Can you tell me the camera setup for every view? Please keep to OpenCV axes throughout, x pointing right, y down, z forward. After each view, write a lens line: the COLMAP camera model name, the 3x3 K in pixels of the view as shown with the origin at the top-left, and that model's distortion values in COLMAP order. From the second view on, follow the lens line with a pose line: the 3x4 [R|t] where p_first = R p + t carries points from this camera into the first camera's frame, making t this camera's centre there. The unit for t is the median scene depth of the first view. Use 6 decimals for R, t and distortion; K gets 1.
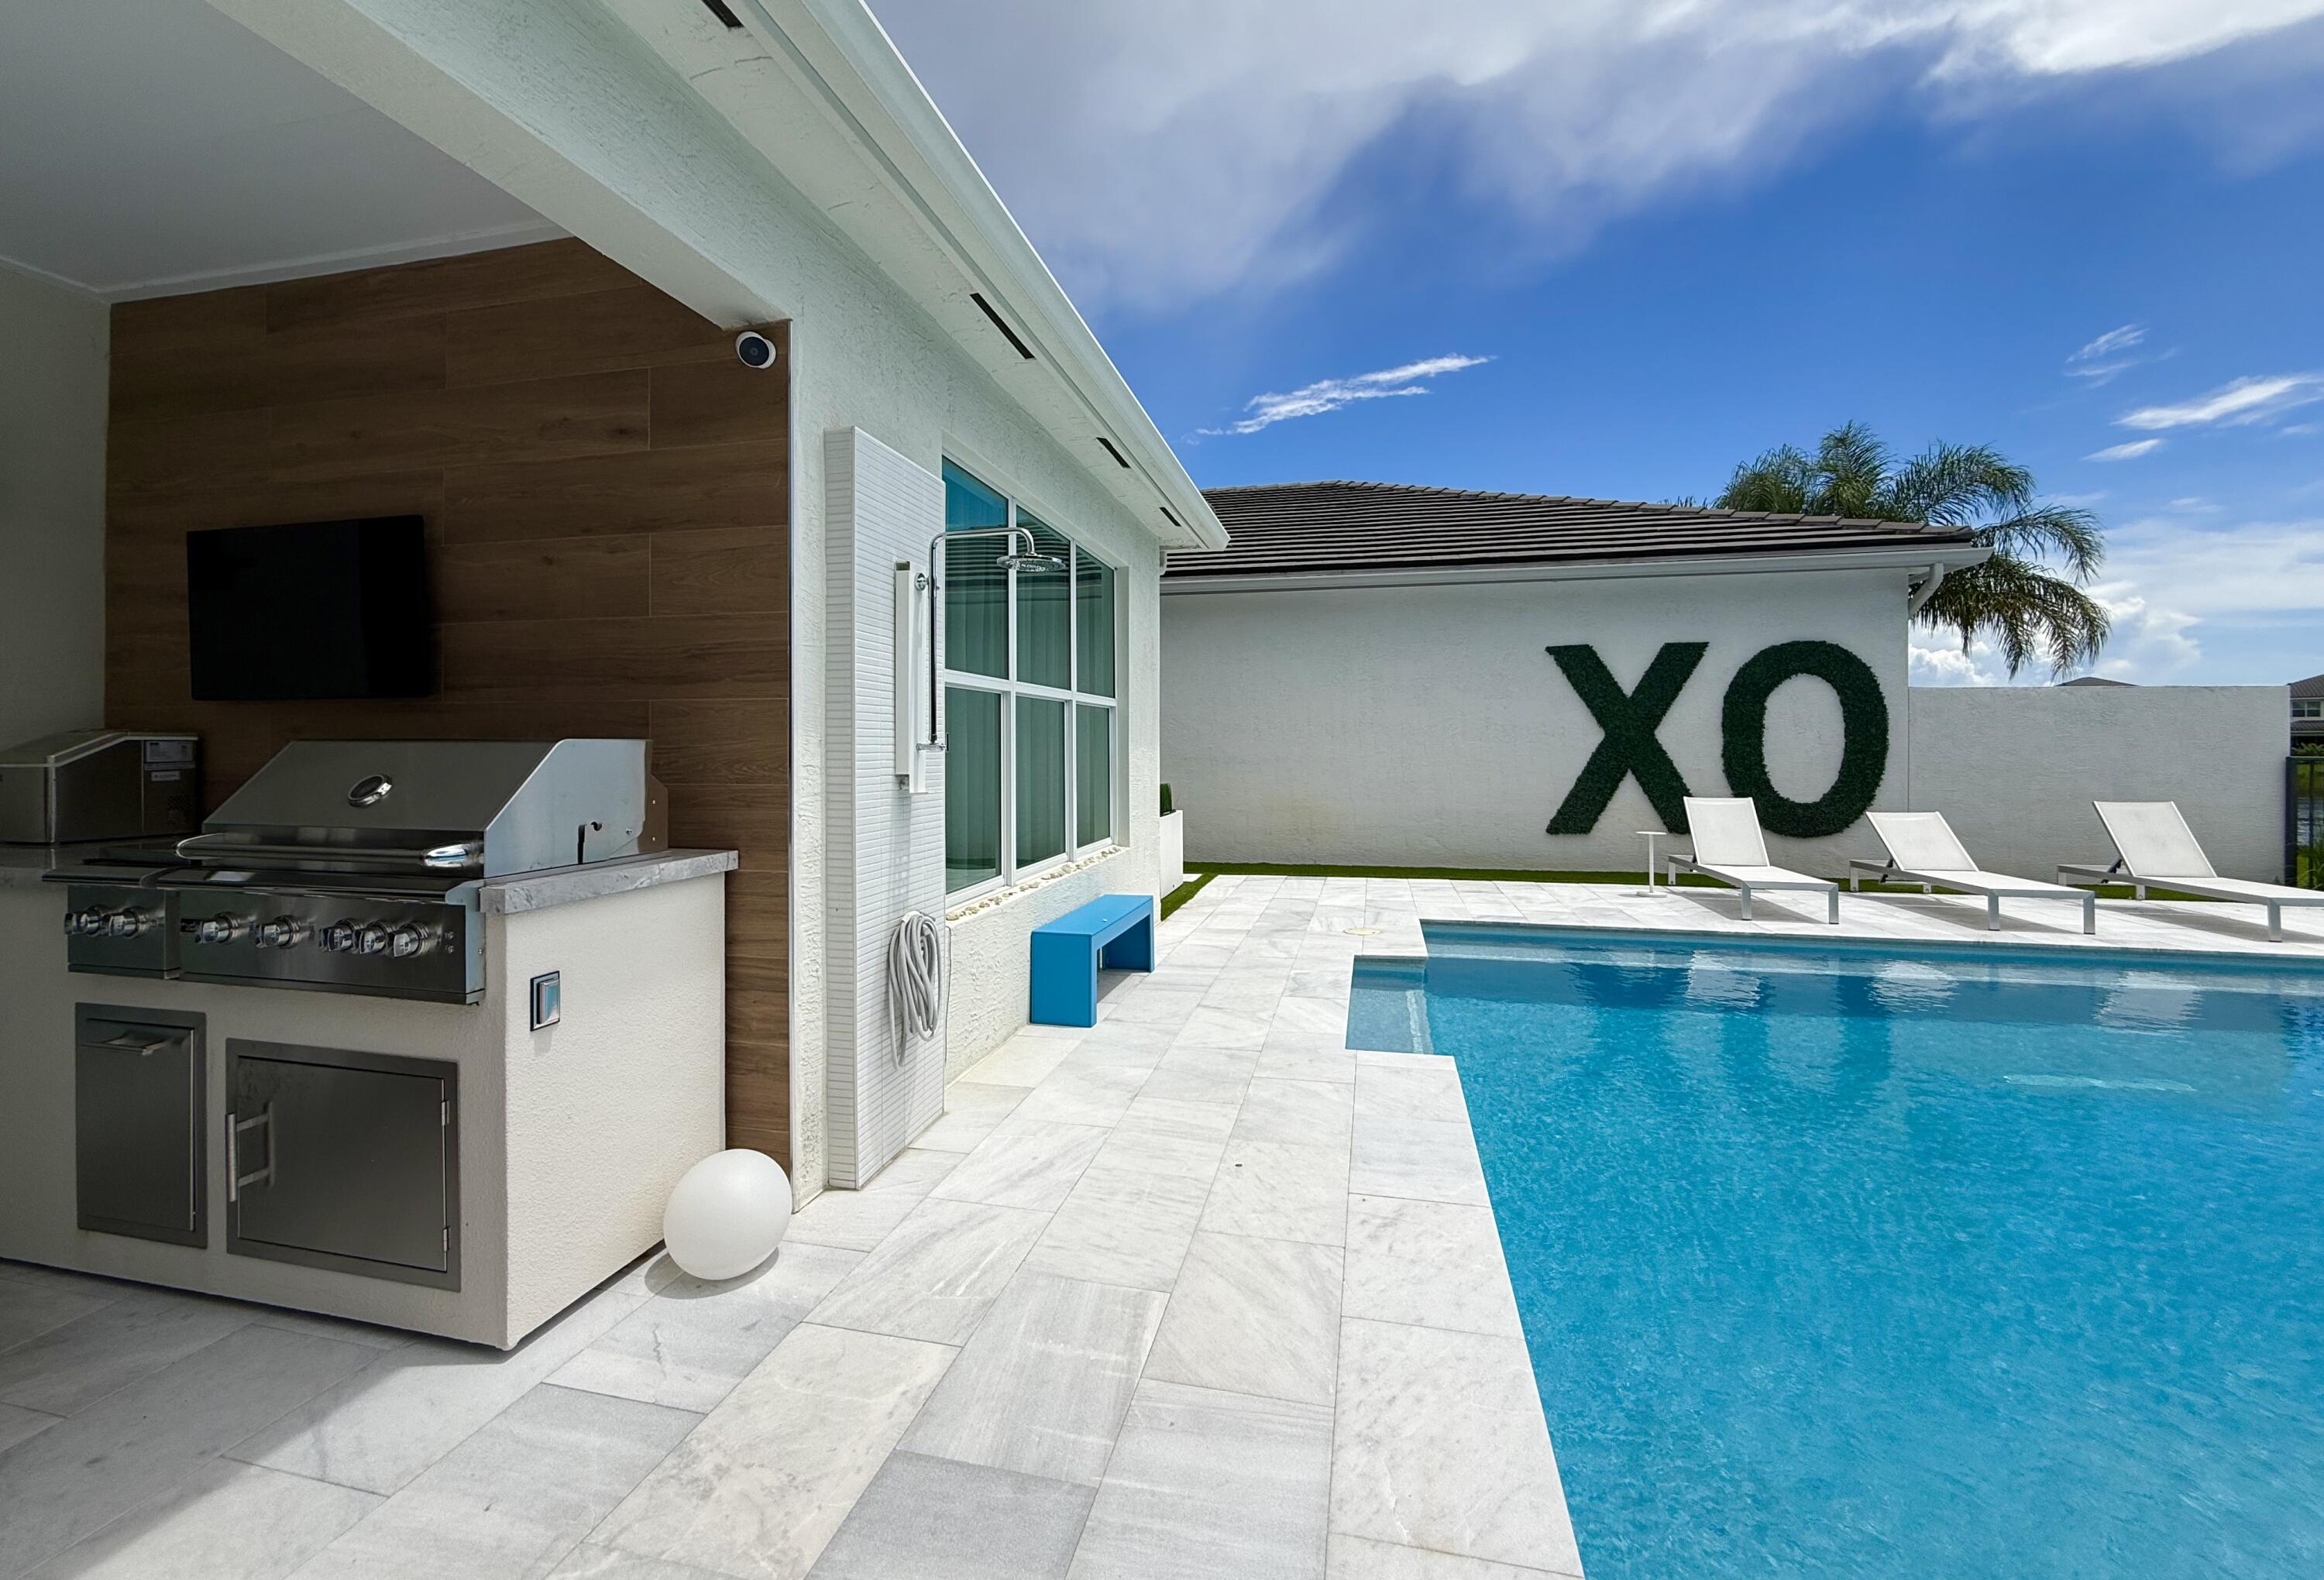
lens RADIAL K [[951.6, 0, 1146.6], [0, 951.6, 738.4], [0, 0, 1]] dist [0.002250, -0.000061]
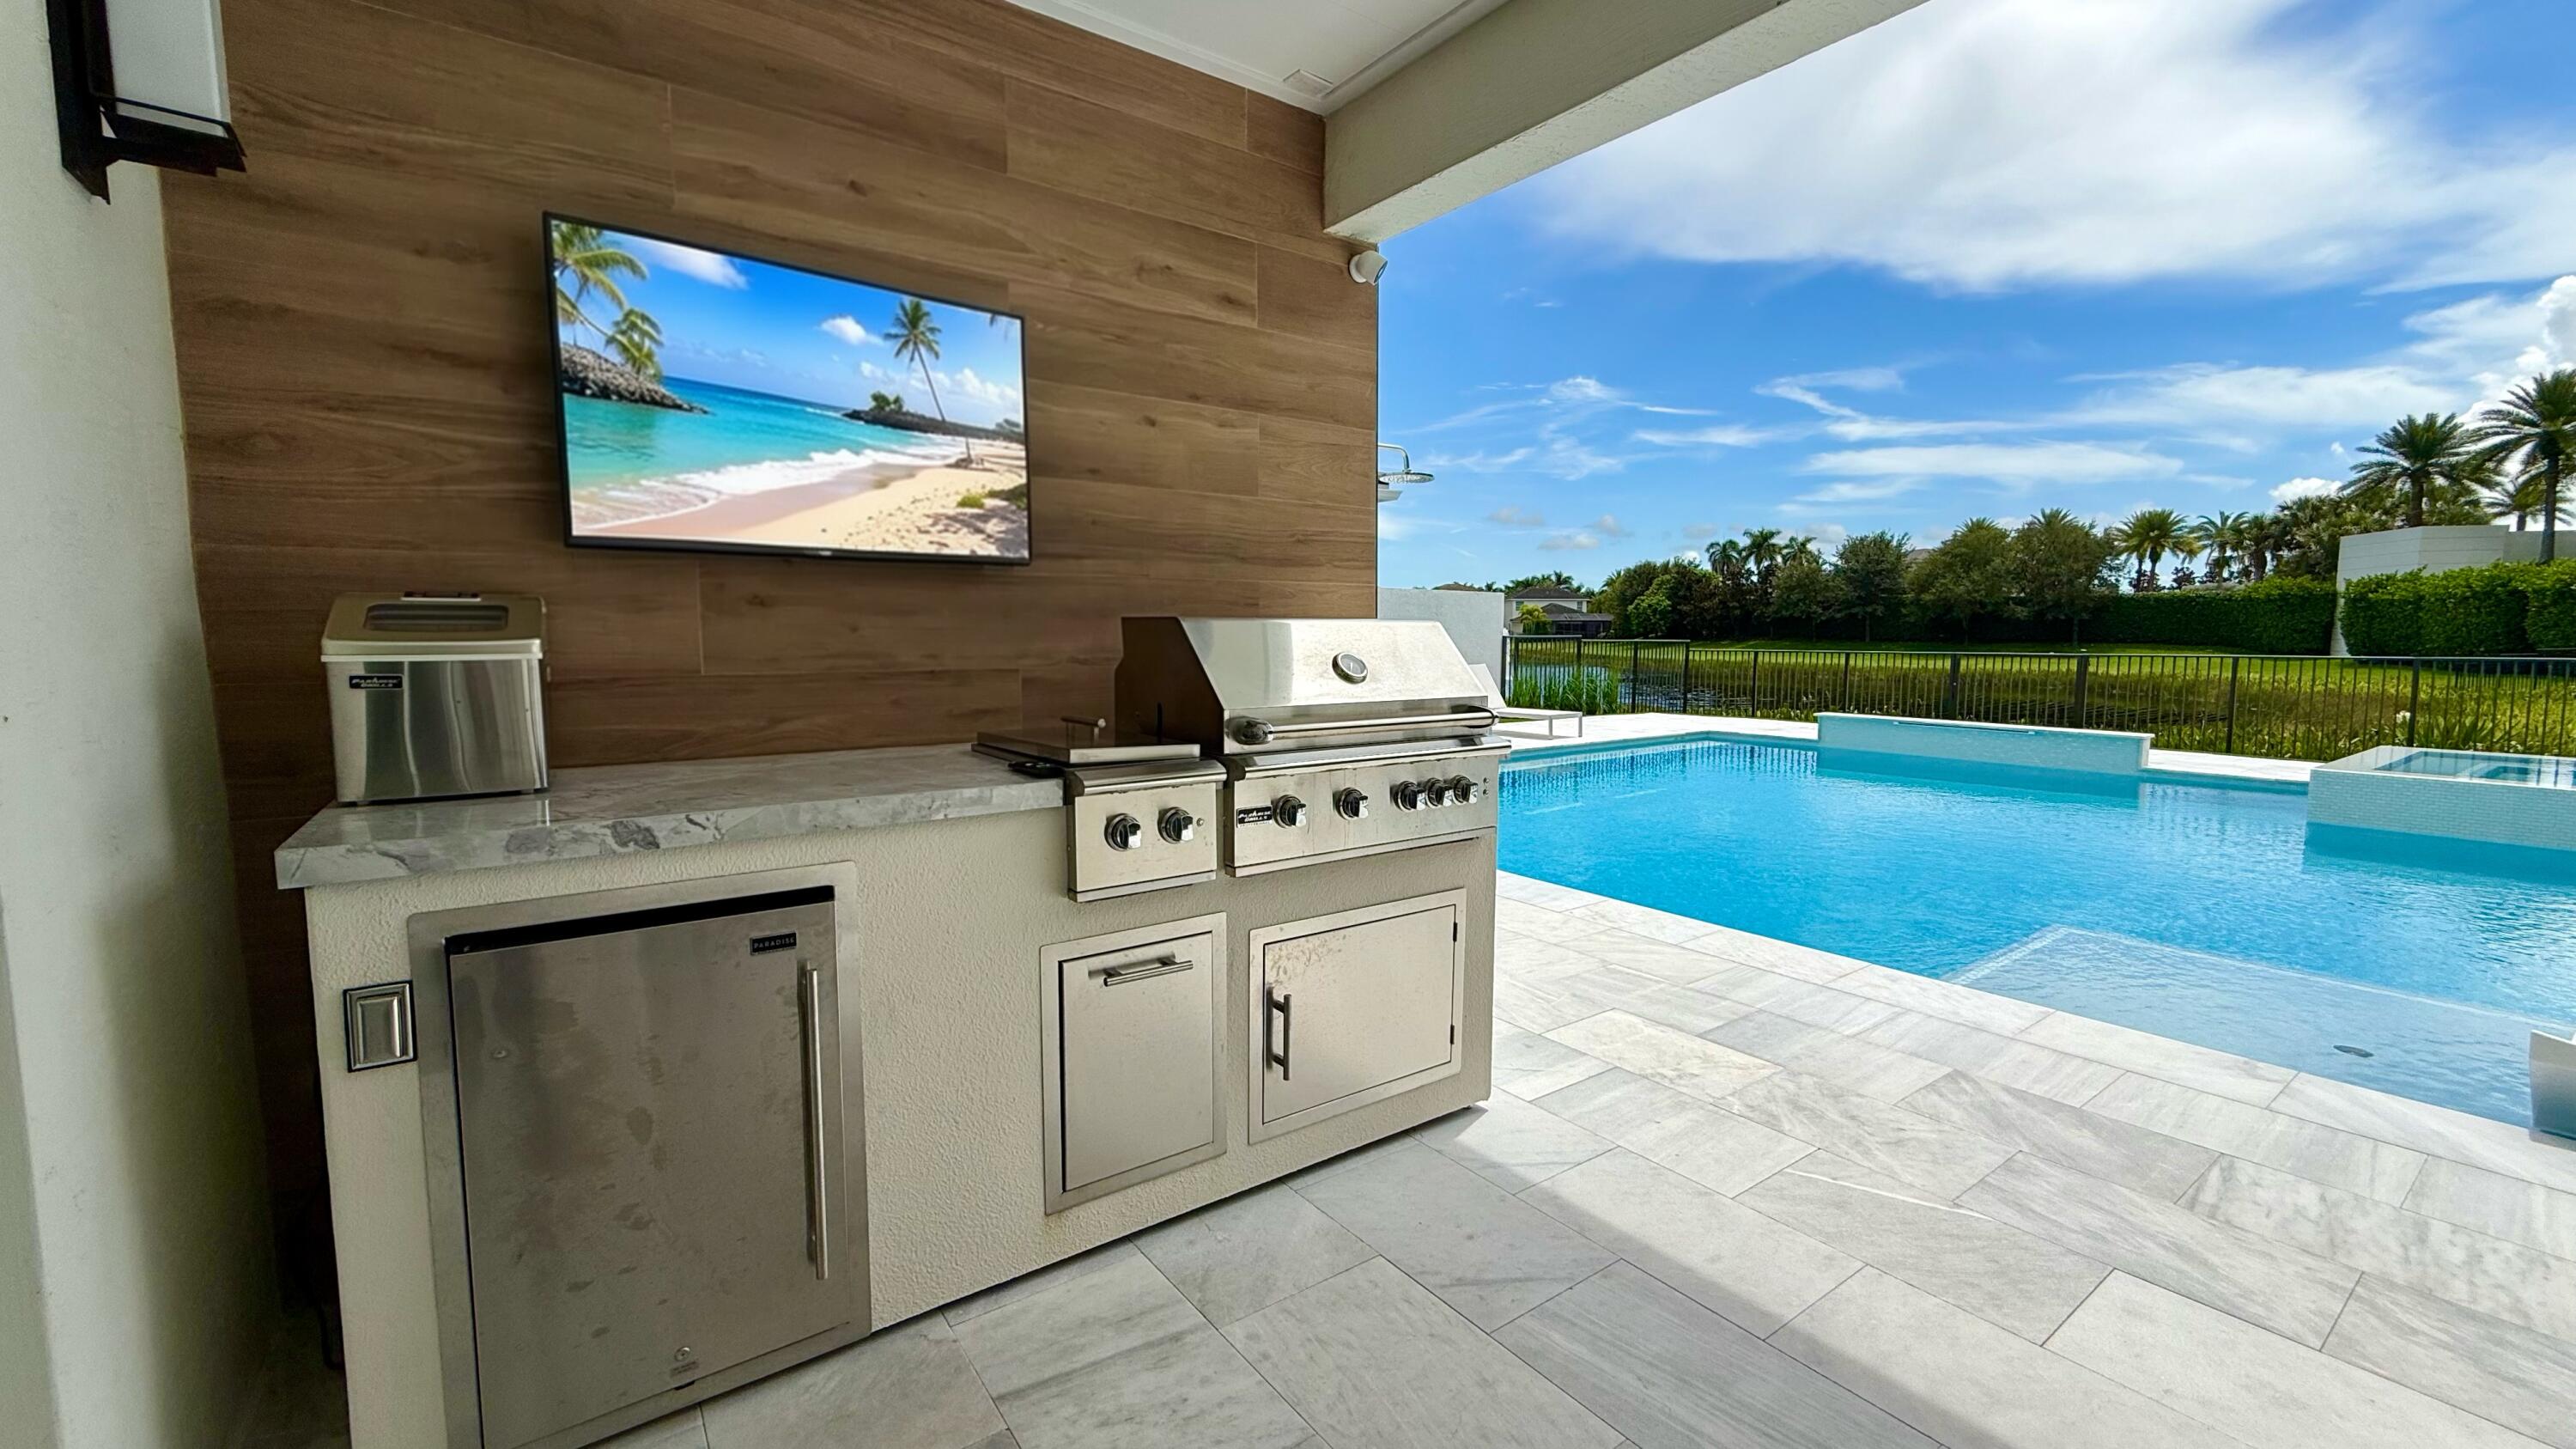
lens RADIAL K [[1062.8, 0, 1315.2], [0, 1062.8, 712.6], [0, 0, 1]] dist [0.003194, 0.000785]
pose [[0.630990, -0.060526, 0.773427, -0.440579], [-0.007800, 0.996407, 0.084340, 0.001330], [-0.775752, -0.059250, 0.628250, 0.073455]]
